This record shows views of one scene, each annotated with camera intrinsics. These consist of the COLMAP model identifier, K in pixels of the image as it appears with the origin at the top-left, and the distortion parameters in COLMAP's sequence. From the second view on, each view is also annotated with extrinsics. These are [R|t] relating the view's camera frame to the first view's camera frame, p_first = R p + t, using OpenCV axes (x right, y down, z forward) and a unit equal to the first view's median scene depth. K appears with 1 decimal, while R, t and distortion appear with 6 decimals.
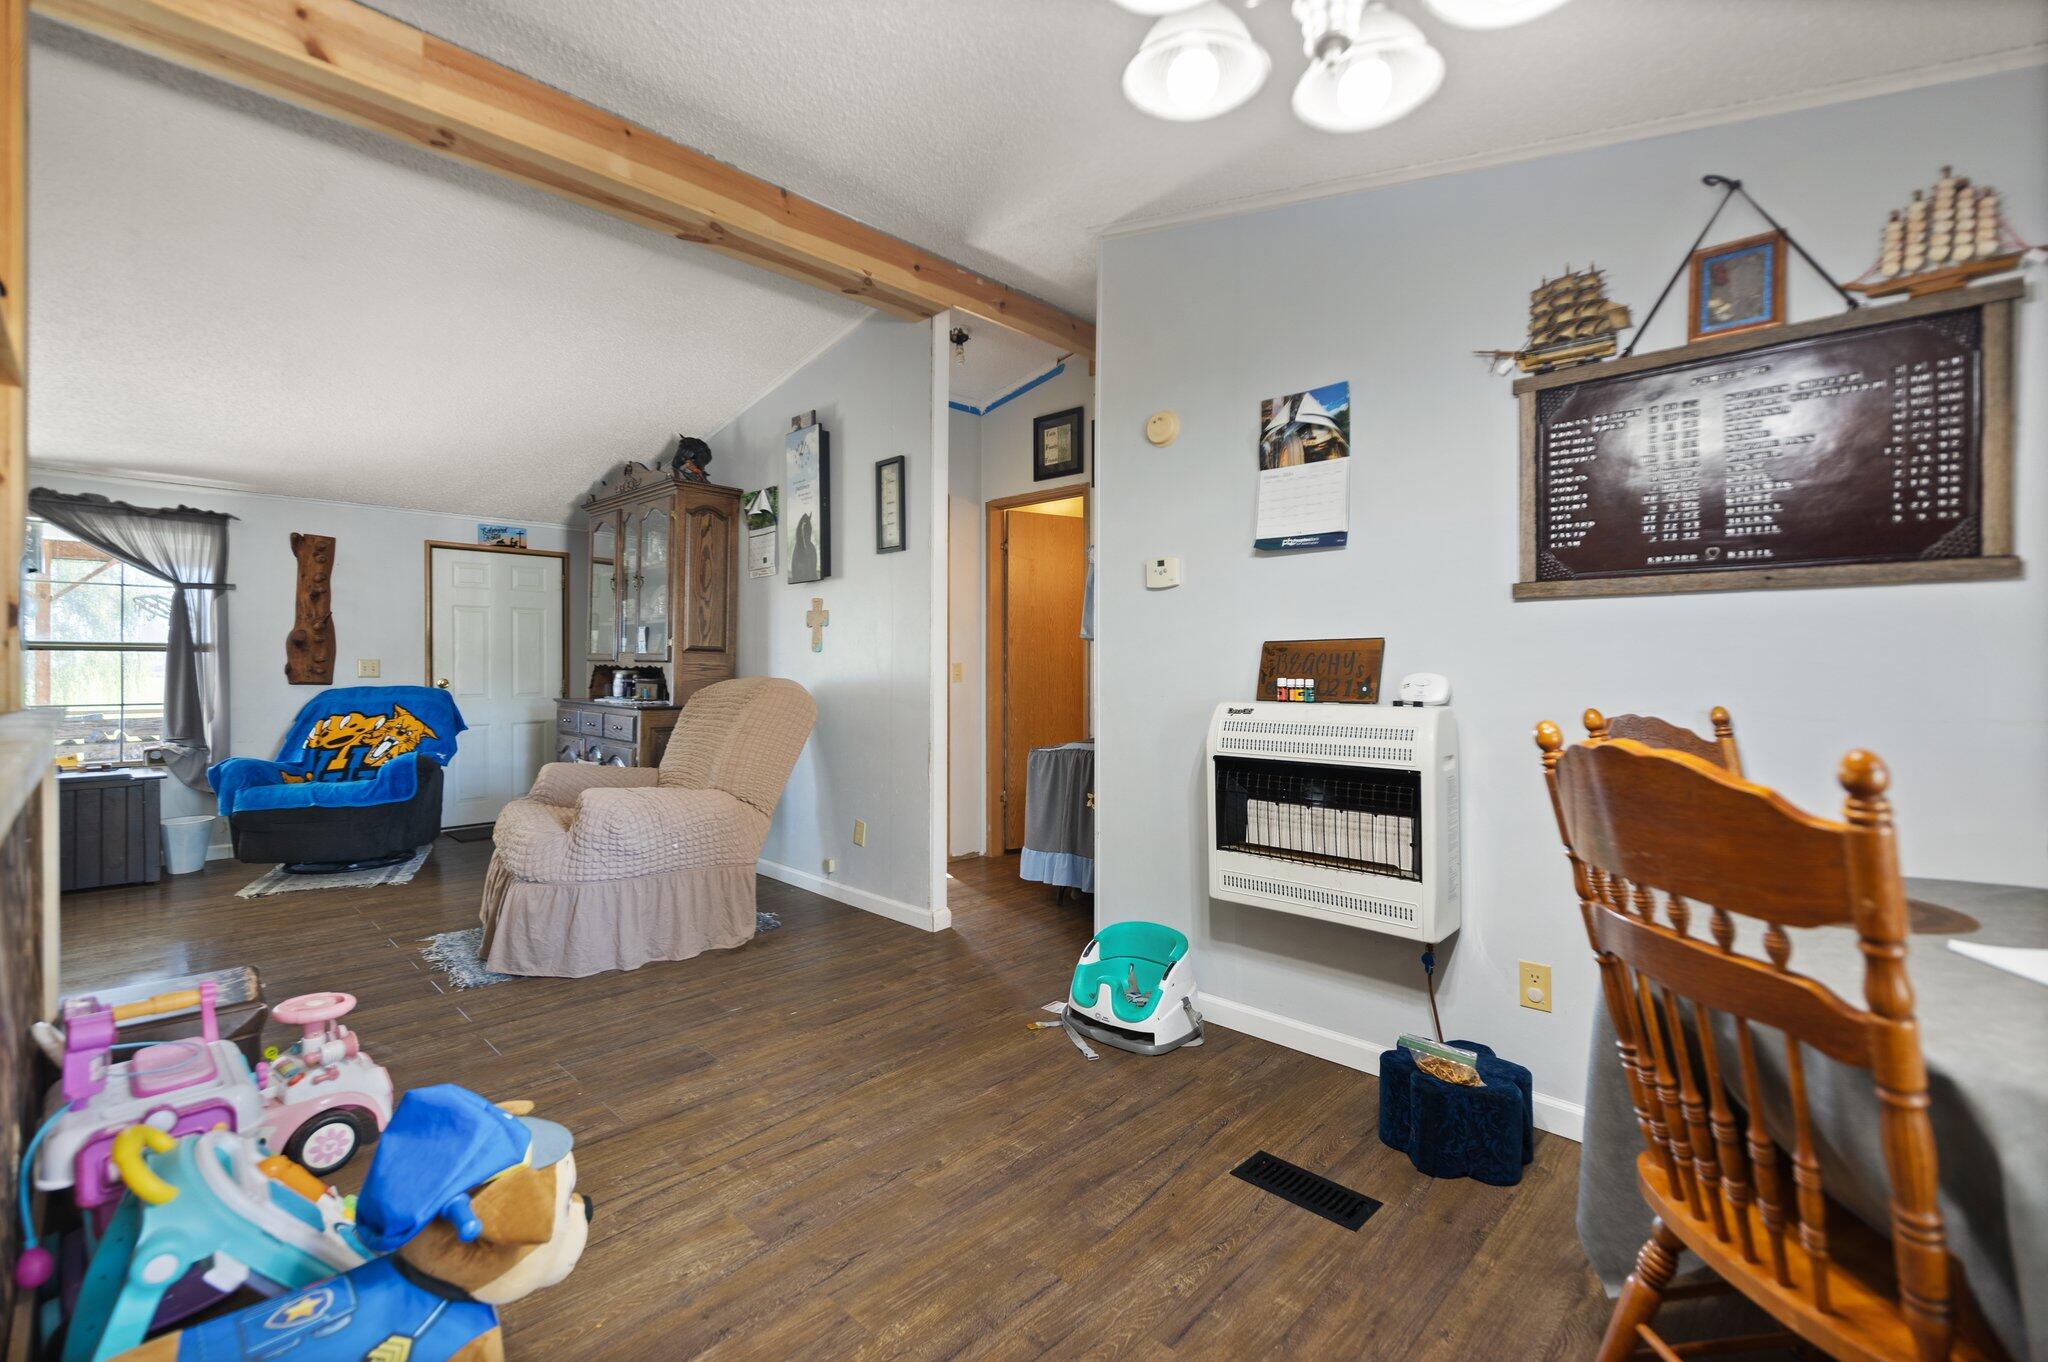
lens RADIAL K [[885.7, 0, 1021.2], [0, 885.7, 668.0], [0, 0, 1]] dist [-0.001580, -0.000457]
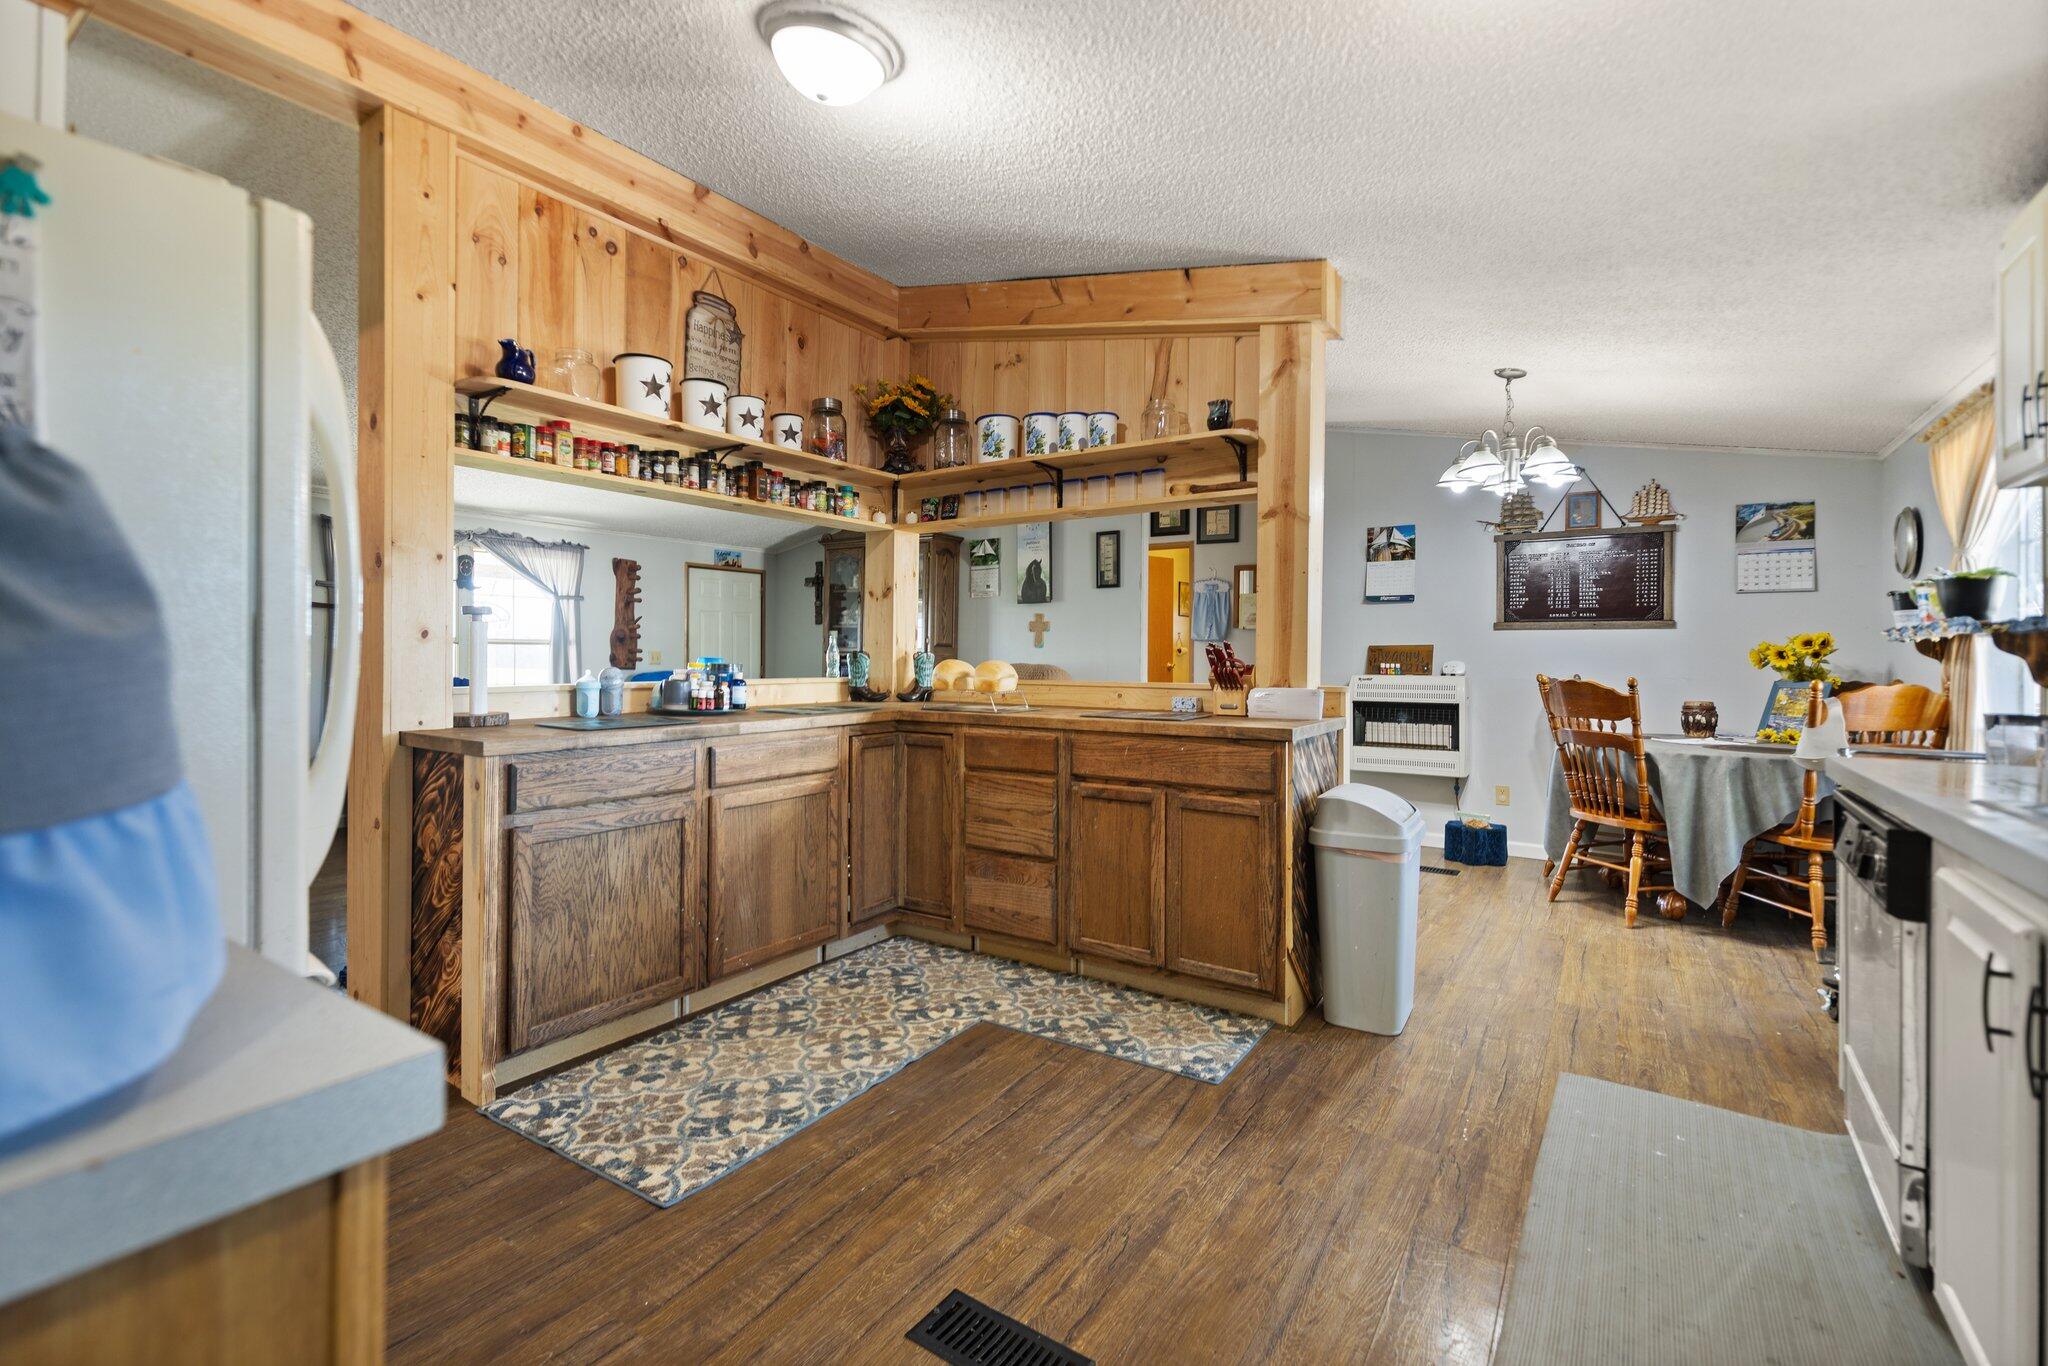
lens RADIAL K [[893.9, 0, 1010.2], [0, 893.9, 654.2], [0, 0, 1]] dist [0.001157, 0.000079]
pose [[0.985349, 0.002241, 0.170533, -0.551128], [-0.001681, 0.999993, -0.003429, -0.001005], [-0.170540, 0.003092, 0.985346, -0.551733]]
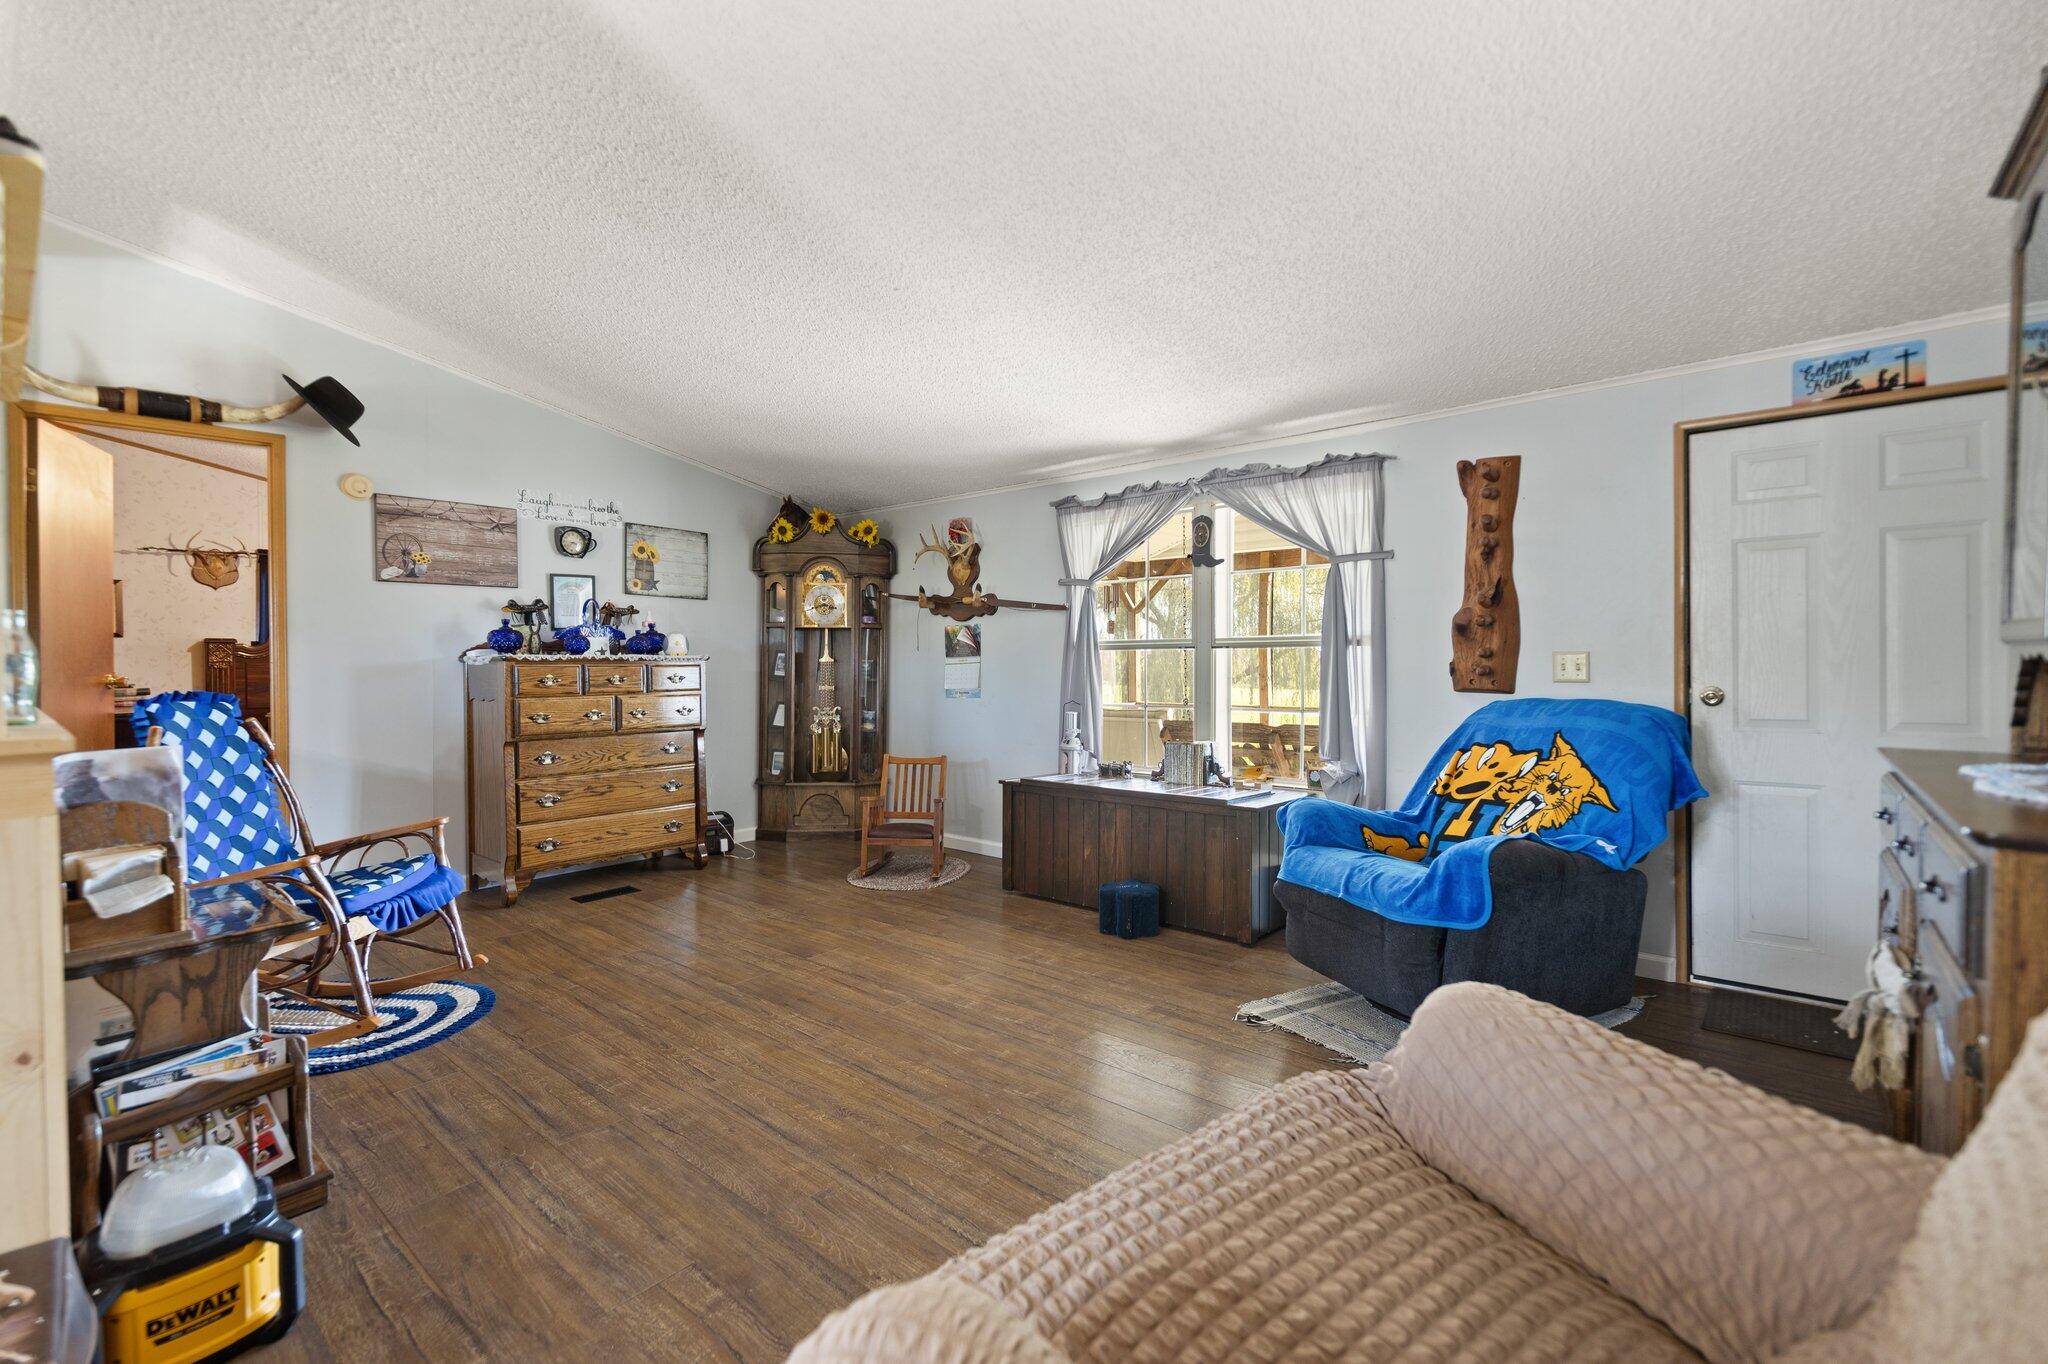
lens RADIAL K [[860.8, 0, 1024.0], [0, 860.8, 682.0], [0, 0, 1]] dist [-0.002306, -0.000309]
pose [[0.058606, 0.016792, -0.998140, -0.240186], [0.001288, 0.999856, 0.016896, 0.000117], [0.998280, -0.002276, 0.058576, 0.766056]]
